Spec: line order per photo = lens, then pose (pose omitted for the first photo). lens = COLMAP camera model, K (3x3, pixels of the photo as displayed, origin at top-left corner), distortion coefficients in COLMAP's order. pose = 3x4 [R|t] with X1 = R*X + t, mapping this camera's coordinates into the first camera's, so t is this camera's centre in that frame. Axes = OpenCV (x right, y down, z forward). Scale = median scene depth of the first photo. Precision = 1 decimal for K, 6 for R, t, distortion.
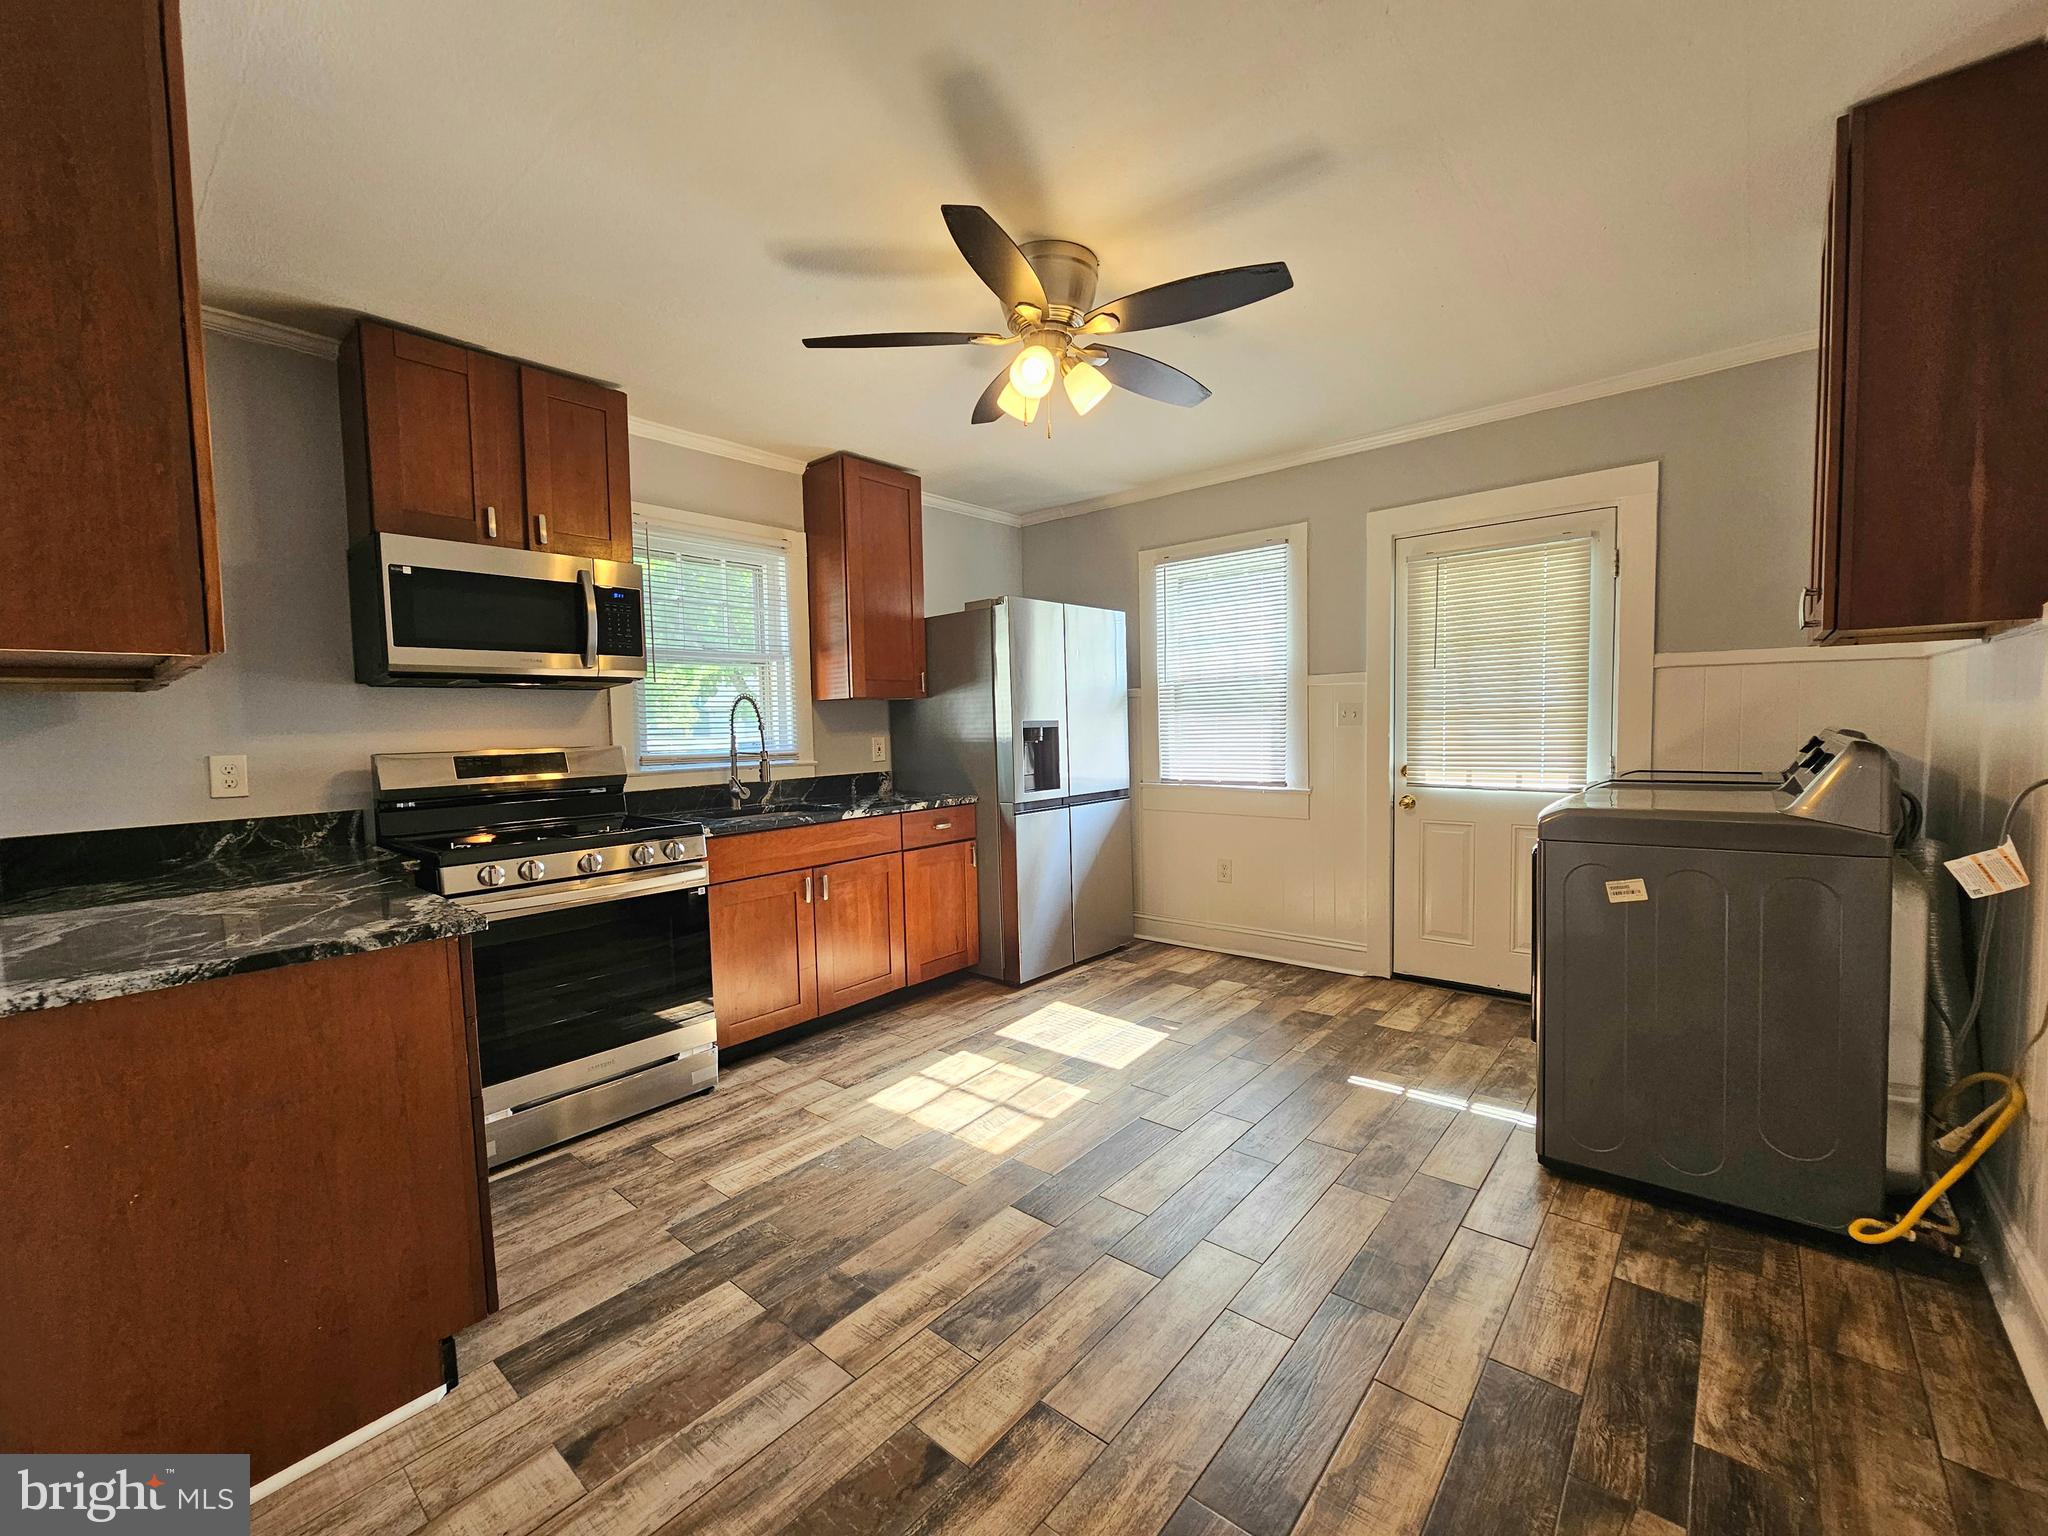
lens RADIAL K [[836.6, 0, 1028.8], [0, 836.6, 774.6], [0, 0, 1]] dist [-0.000080, 0.003331]
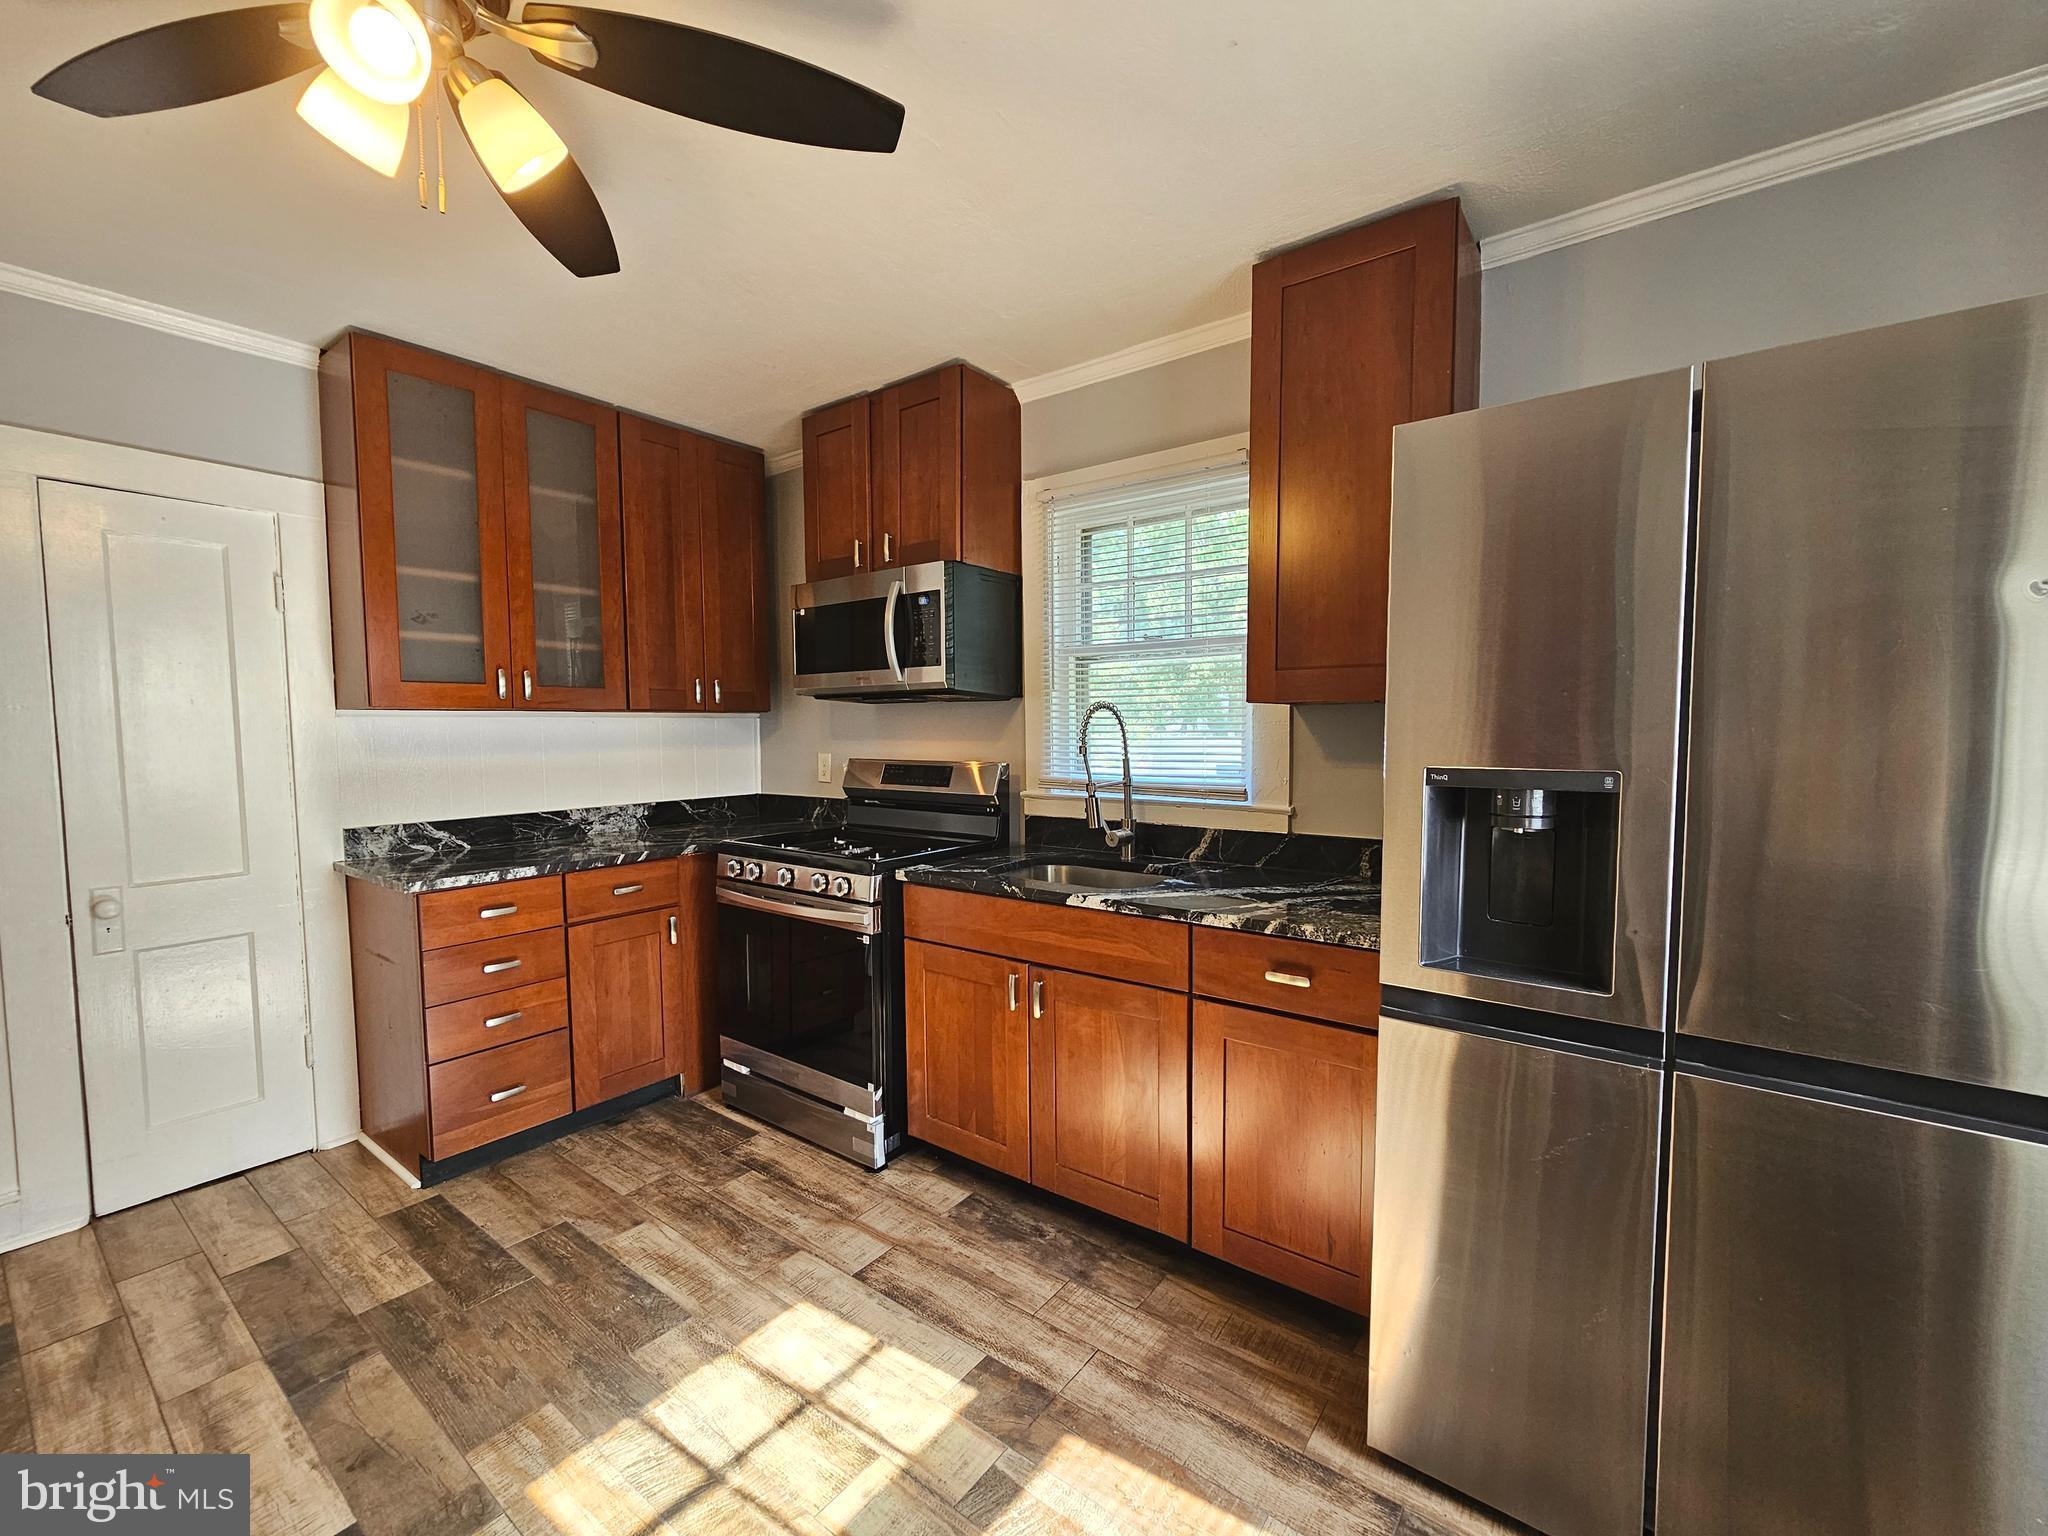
lens RADIAL K [[843.4, 0, 1028.0], [0, 843.4, 775.5], [0, 0, 1]] dist [0.002518, 0.000279]
pose [[0.062391, 0.082910, -0.994602, 0.482273], [-0.059516, 0.995079, 0.079216, -0.110496], [0.996276, 0.054253, 0.067019, 1.134929]]
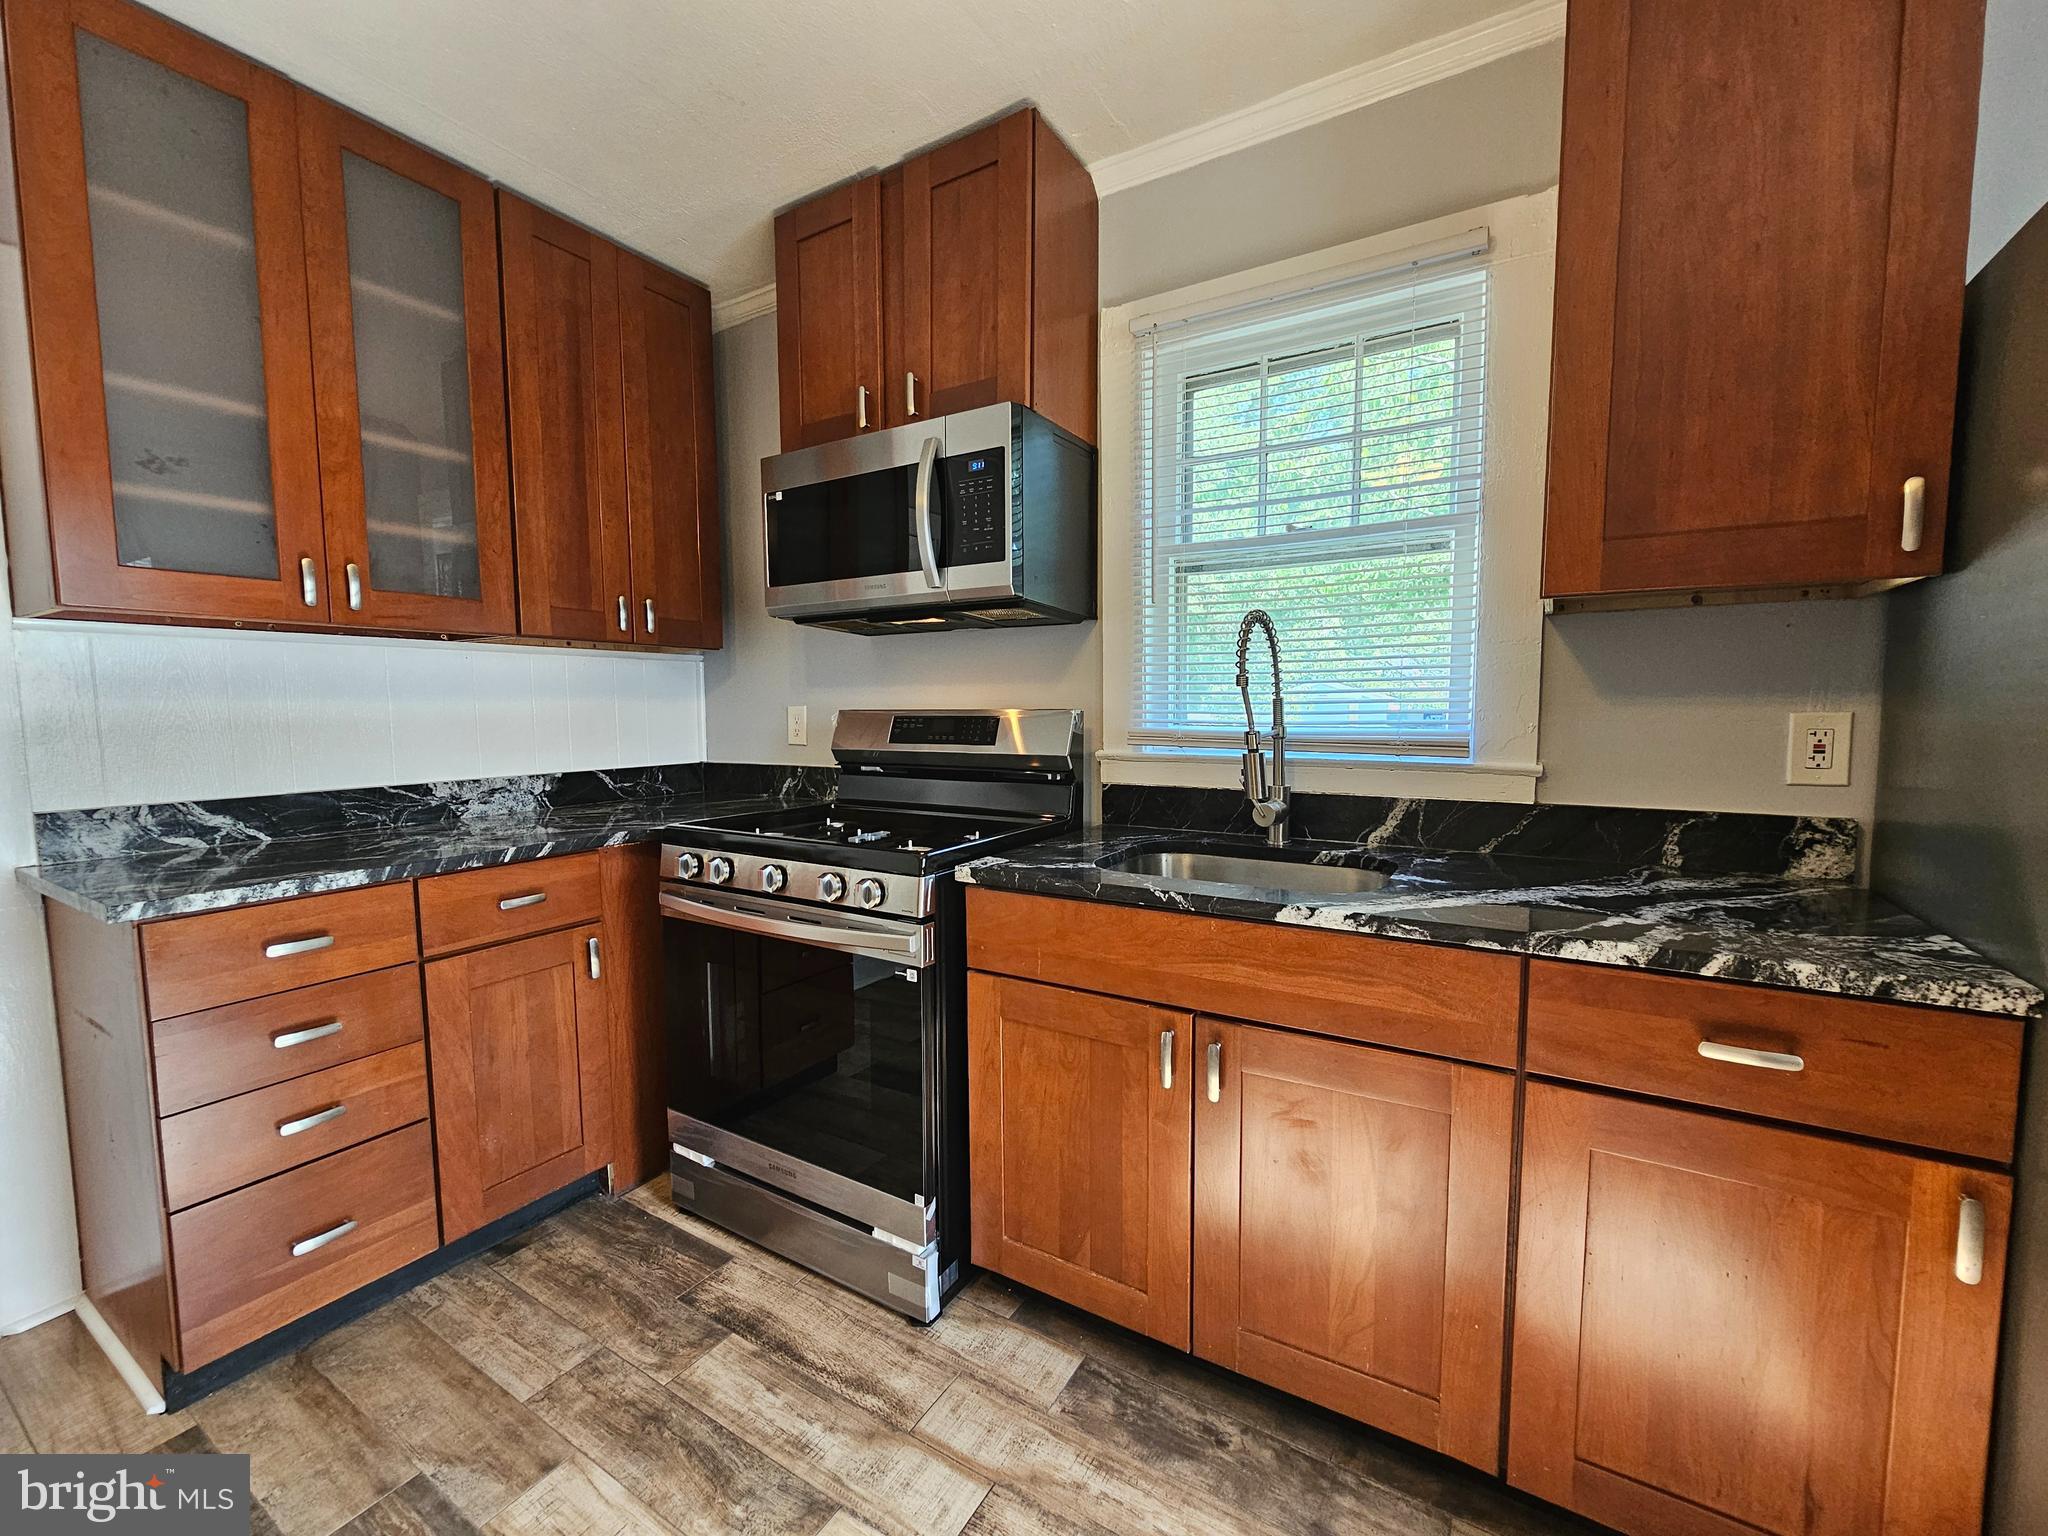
lens RADIAL K [[841.1, 0, 1022.2], [0, 841.1, 772.7], [0, 0, 1]] dist [-0.005625, 0.003821]
pose [[0.155005, 0.101699, -0.982665, 0.157199], [-0.061571, 0.993748, 0.093134, -0.051560], [0.985993, 0.046067, 0.160298, 1.009380]]
